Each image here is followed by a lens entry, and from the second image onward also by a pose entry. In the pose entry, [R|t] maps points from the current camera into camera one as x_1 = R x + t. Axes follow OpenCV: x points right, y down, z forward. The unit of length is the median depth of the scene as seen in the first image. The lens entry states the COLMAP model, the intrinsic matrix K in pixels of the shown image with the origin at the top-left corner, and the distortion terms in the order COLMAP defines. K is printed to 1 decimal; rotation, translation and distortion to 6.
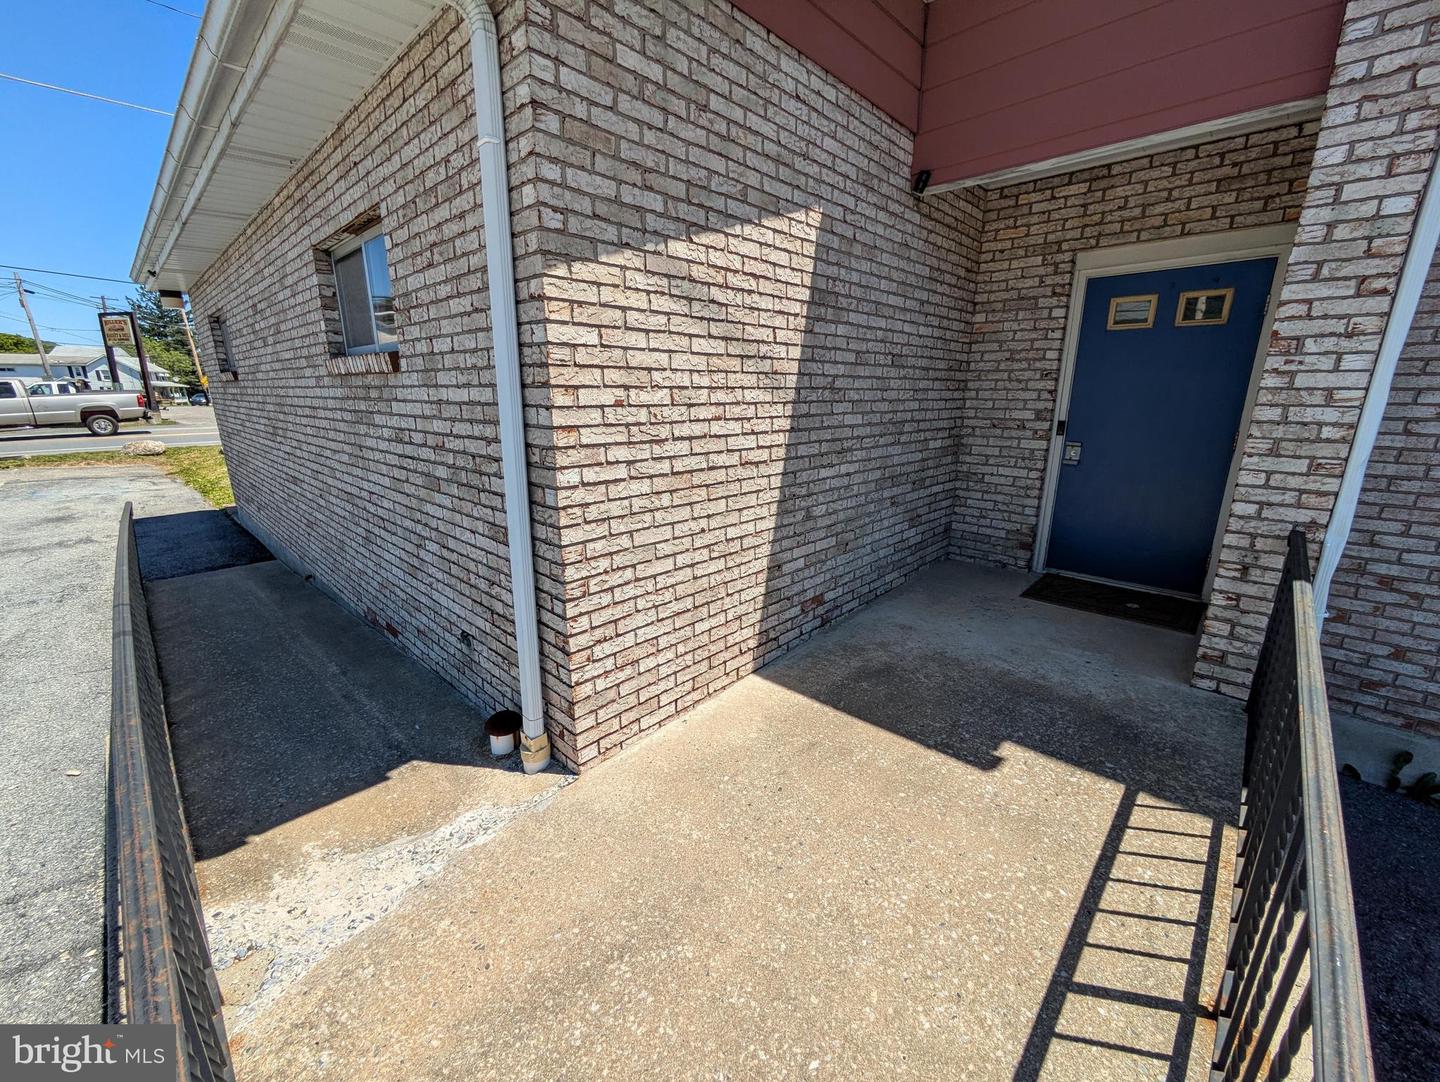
lens RADIAL K [[571.2, 0, 720.0], [0, 571.2, 541.0], [0, 0, 1]] dist [-0.000998, 0.000366]
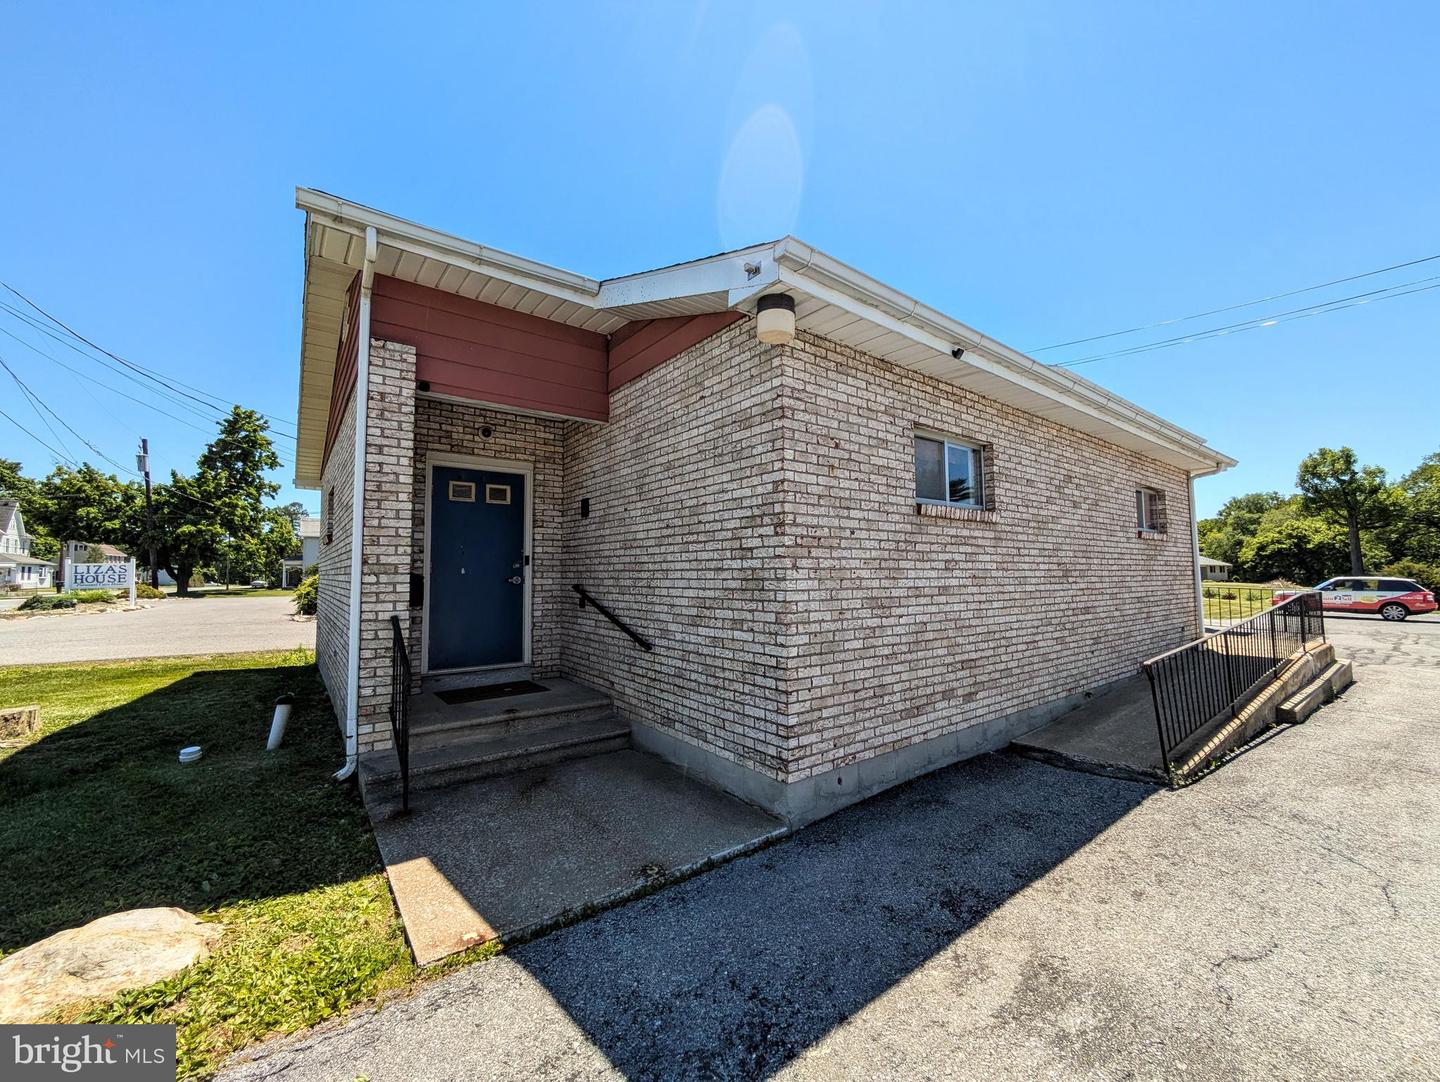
lens RADIAL K [[571.2, 0, 720.0], [0, 571.2, 541.0], [0, 0, 1]] dist [-0.000998, 0.000366]
pose [[0.152358, 0.038656, 0.987569, -2.782996], [0.242951, 0.967109, -0.075337, -0.466025], [-0.957999, 0.251409, 0.137955, 2.049721]]
